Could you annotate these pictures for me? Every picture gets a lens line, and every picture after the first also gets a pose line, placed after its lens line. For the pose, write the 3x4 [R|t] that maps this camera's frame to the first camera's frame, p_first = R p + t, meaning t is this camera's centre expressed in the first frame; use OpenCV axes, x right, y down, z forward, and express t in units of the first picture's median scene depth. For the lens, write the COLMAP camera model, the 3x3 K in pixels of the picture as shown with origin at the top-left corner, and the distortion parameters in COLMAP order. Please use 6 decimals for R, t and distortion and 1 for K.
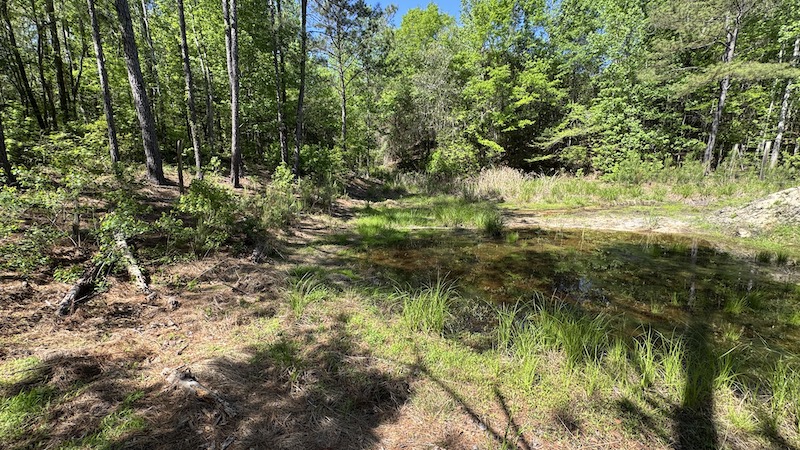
lens RADIAL K [[327.6, 0, 400.0], [0, 327.6, 225.0], [0, 0, 1]] dist [-0.002943, -0.000071]
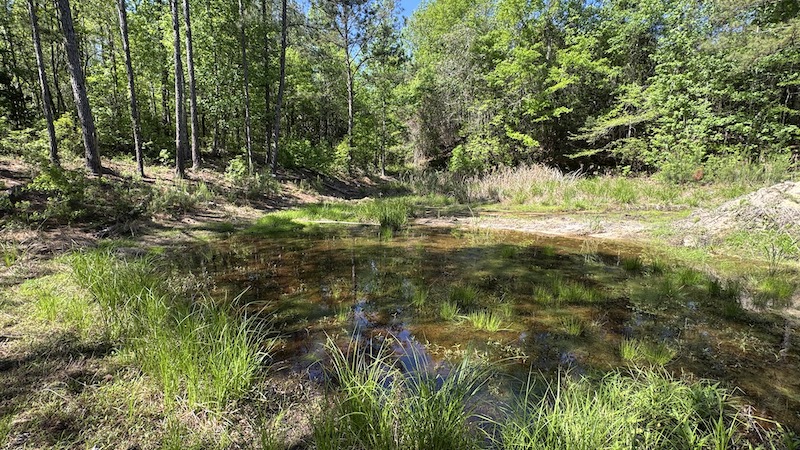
lens RADIAL K [[378.2, 0, 400.0], [0, 378.2, 225.0], [0, 0, 1]] dist [0.004497, -0.000265]
pose [[0.971232, 0.039489, -0.234837, 0.218249], [-0.046030, 0.998688, -0.022433, 0.013746], [0.233643, 0.032597, 0.971776, -0.008148]]
